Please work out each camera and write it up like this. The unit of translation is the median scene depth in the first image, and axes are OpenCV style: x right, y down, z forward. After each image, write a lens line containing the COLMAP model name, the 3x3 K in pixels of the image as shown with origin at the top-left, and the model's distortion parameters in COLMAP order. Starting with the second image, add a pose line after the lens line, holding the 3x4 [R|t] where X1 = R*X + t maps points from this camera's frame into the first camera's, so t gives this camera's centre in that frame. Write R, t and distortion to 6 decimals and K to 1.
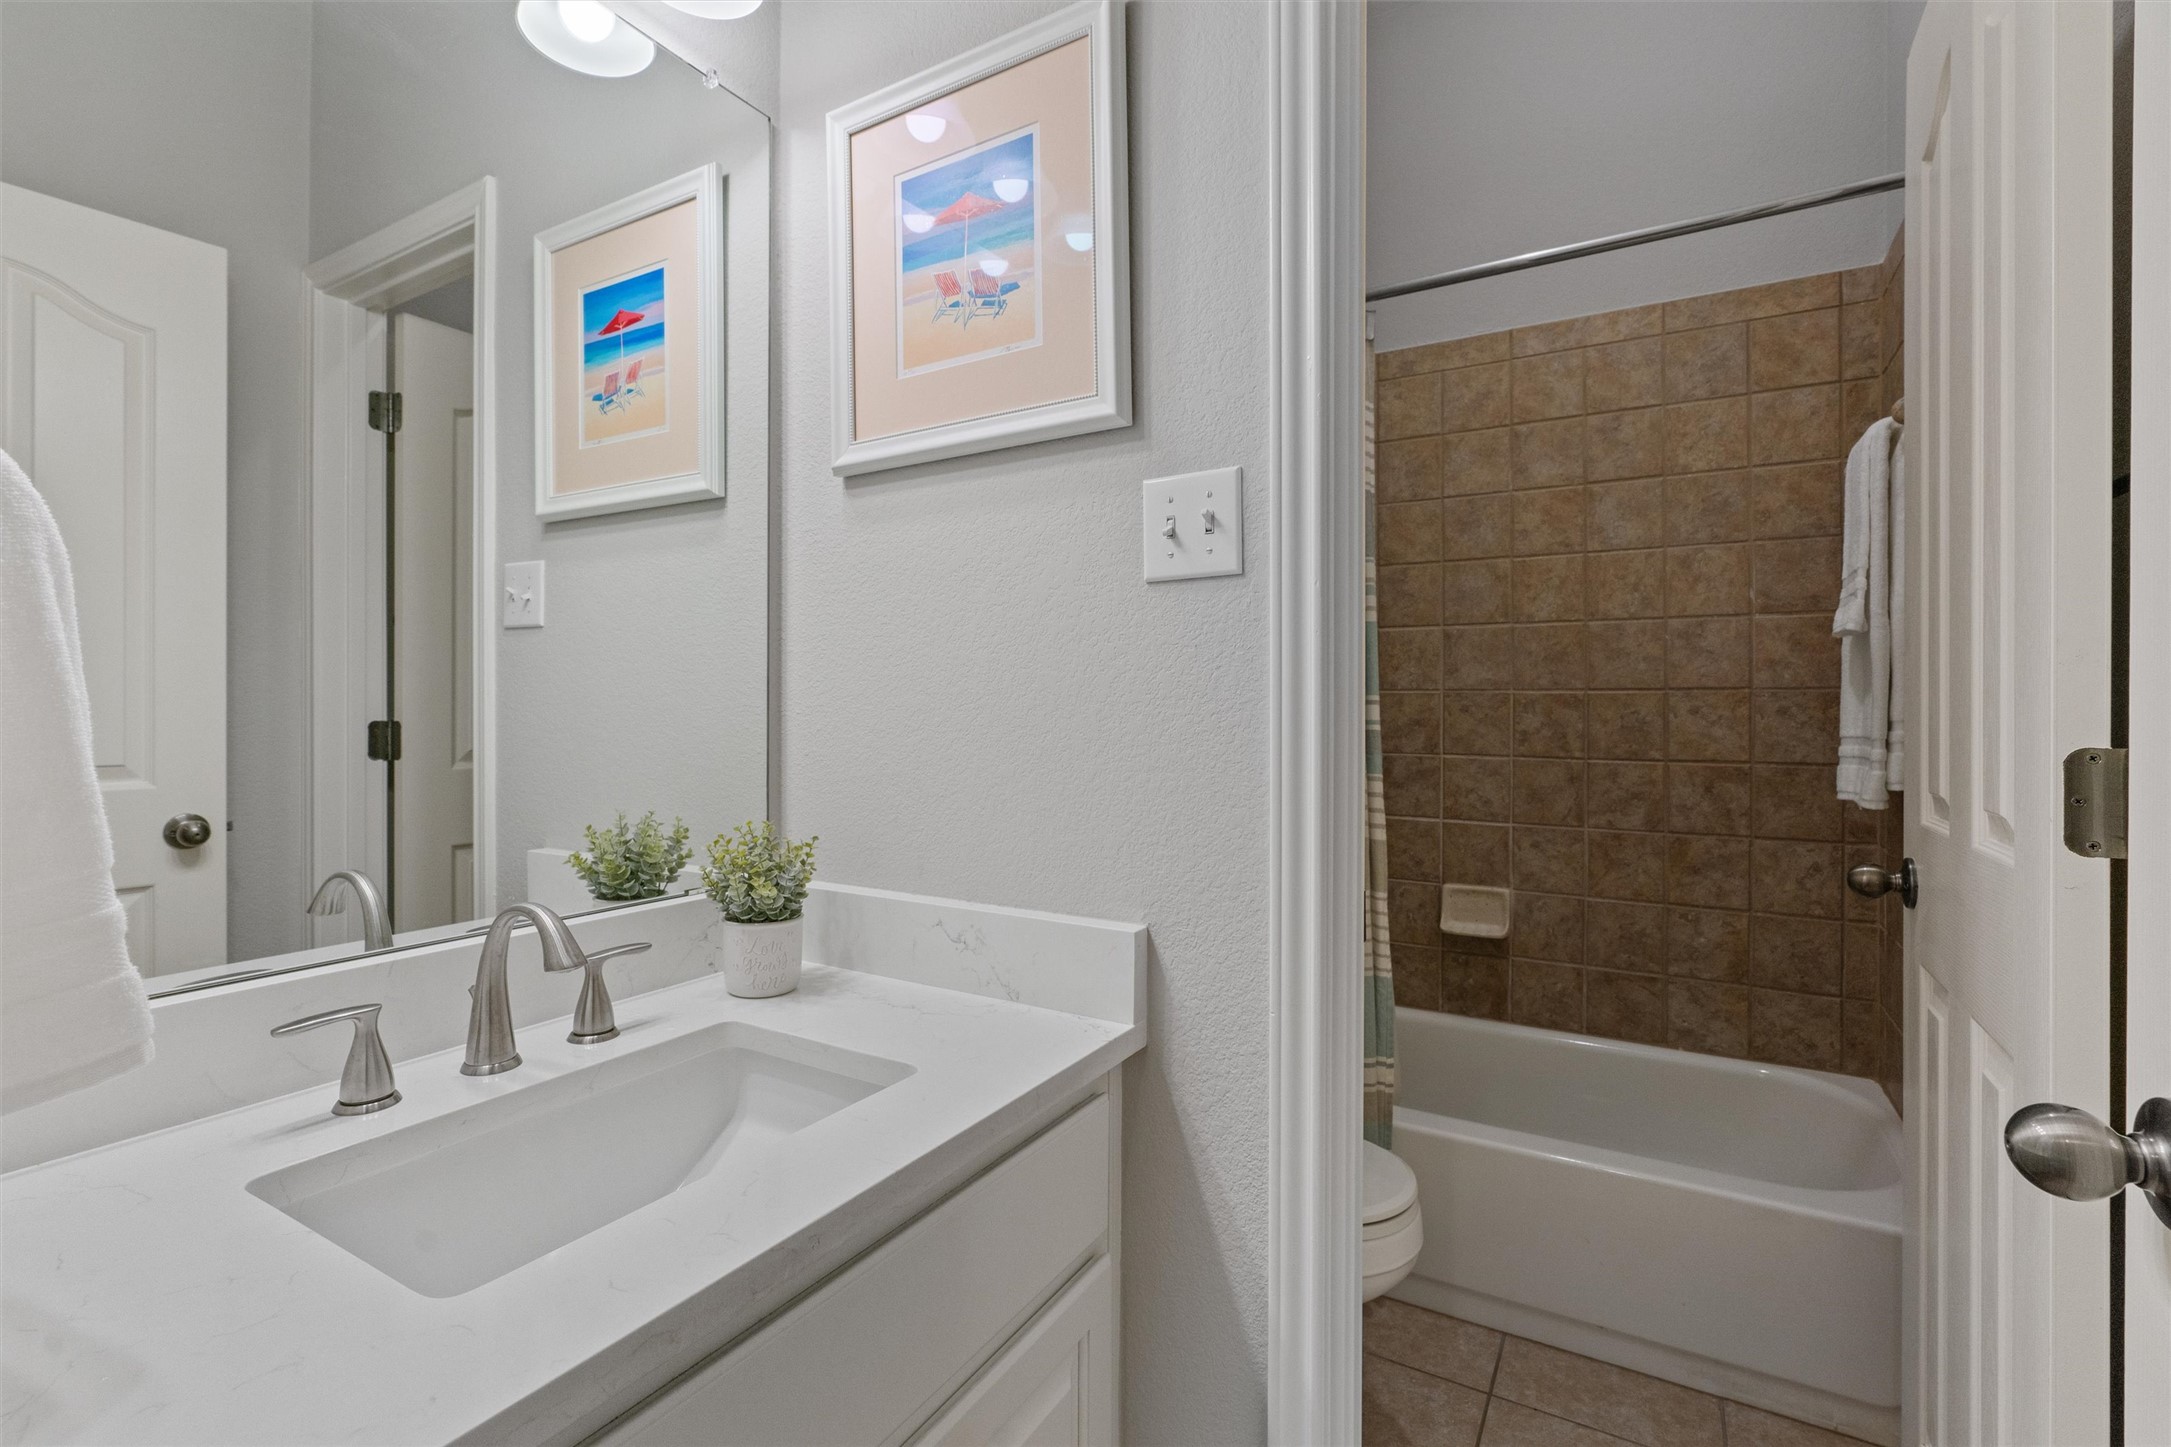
lens RADIAL K [[969.7, 0, 1094.1], [0, 969.7, 712.5], [0, 0, 1]] dist [-0.006449, 0.001900]
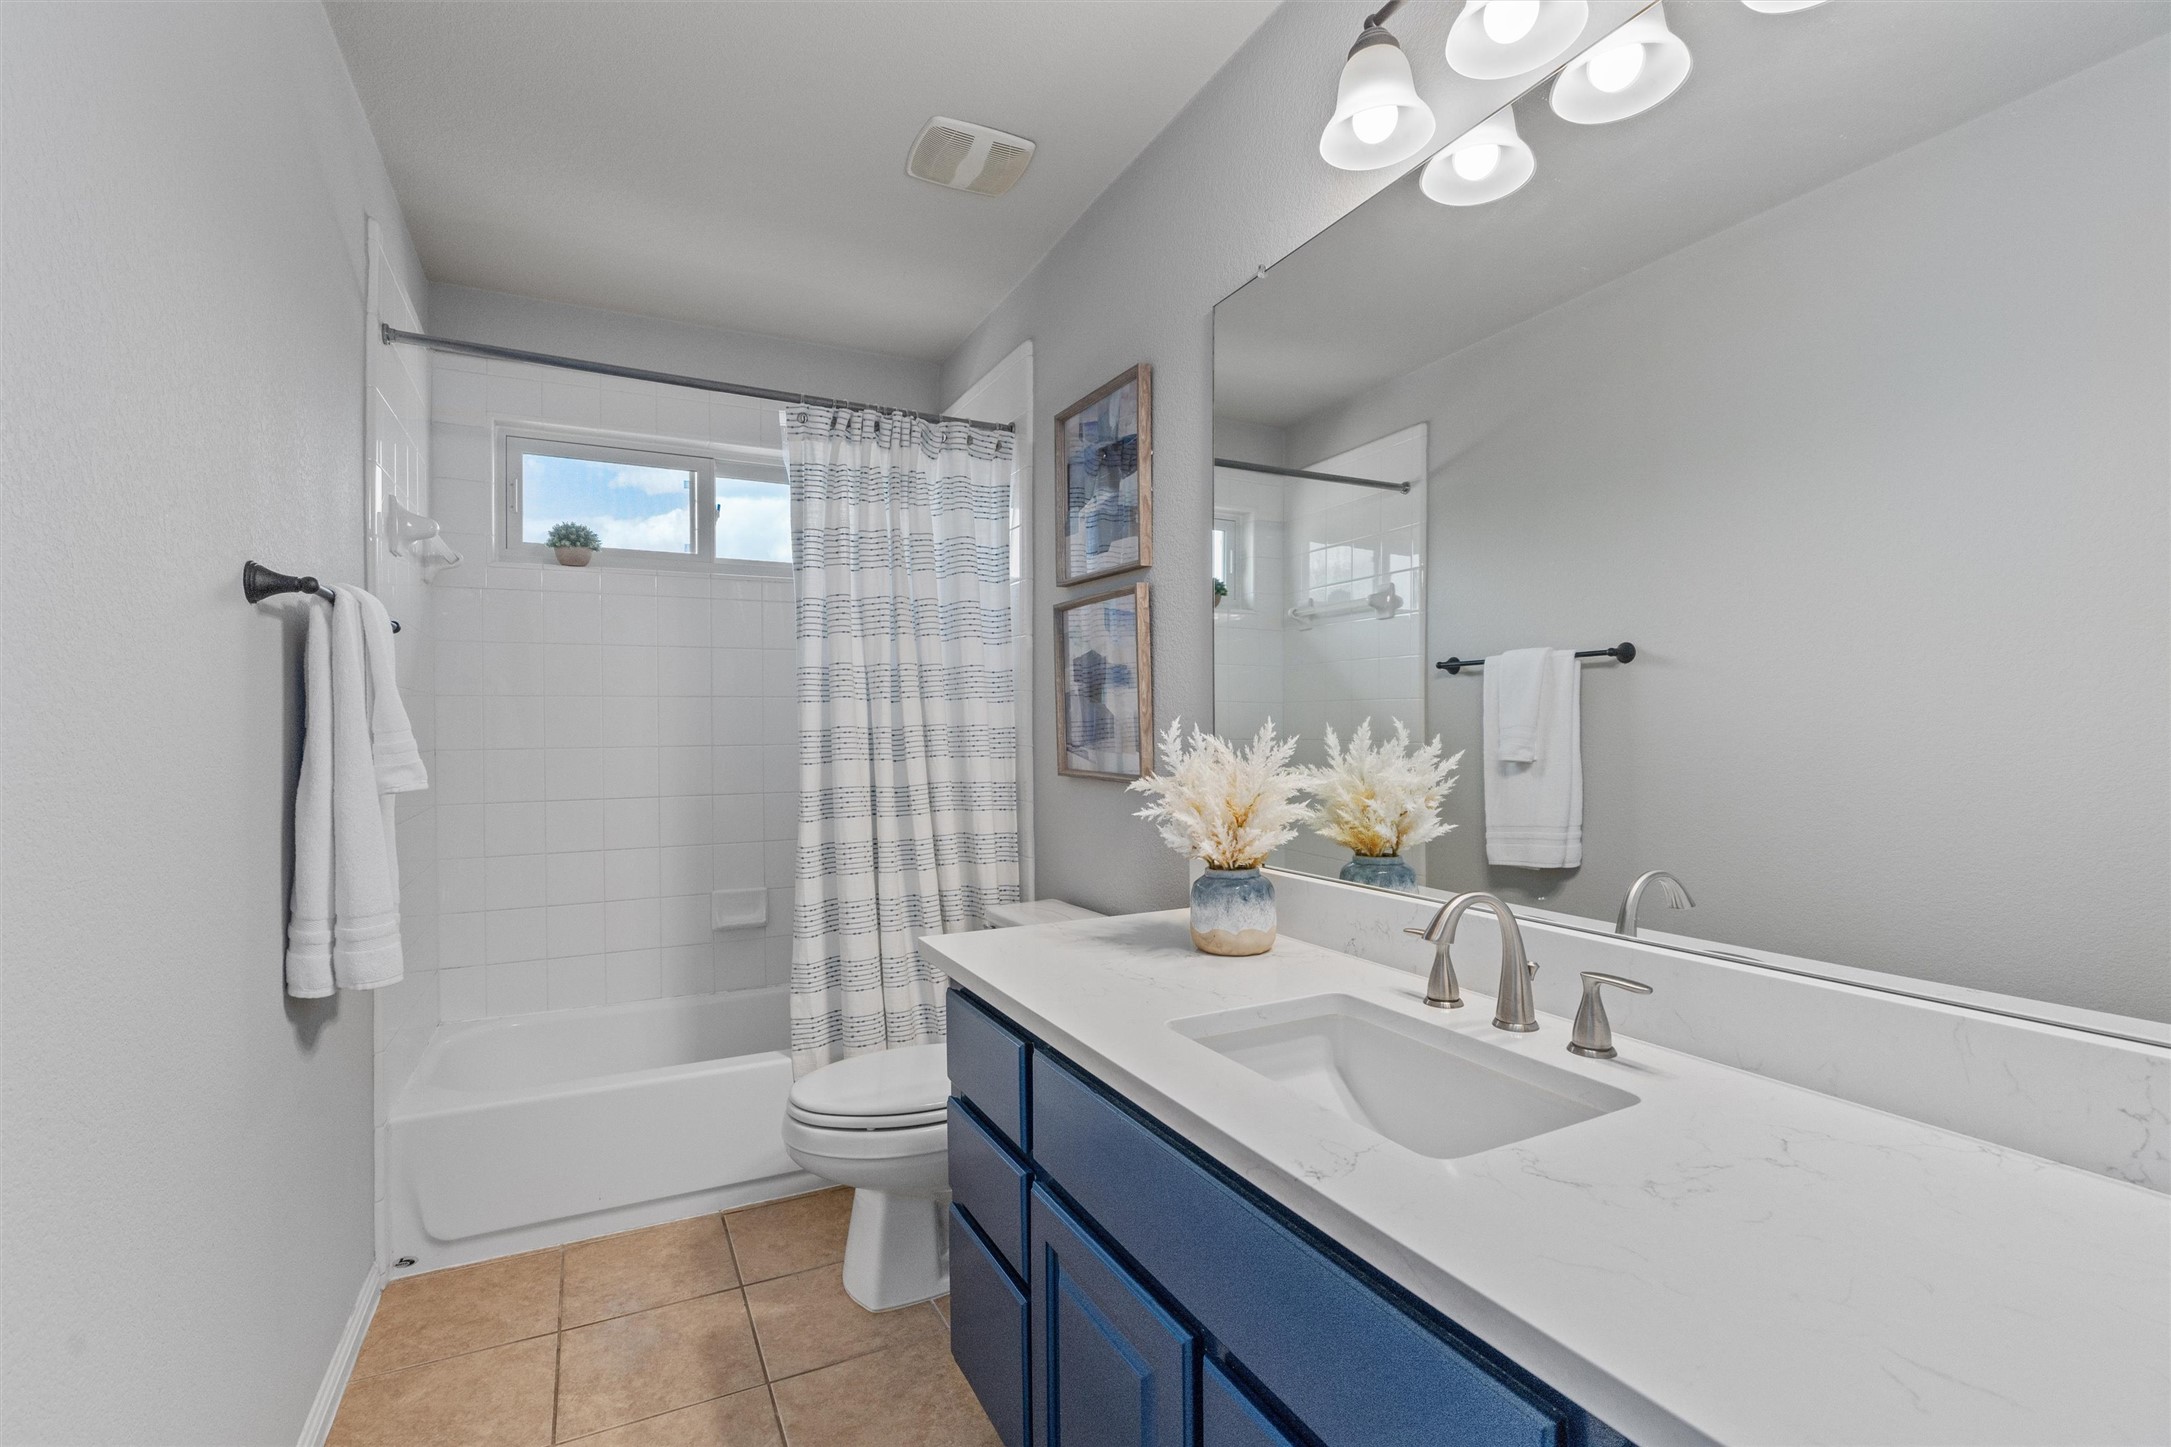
lens RADIAL K [[972.5, 0, 1084.9], [0, 972.5, 730.5], [0, 0, 1]] dist [0.000193, 0.000021]
pose [[-0.531984, -0.000583, -0.846754, 0.719805], [0.004546, 0.999983, -0.003544, -0.010524], [0.846742, -0.005734, -0.531972, 1.197463]]
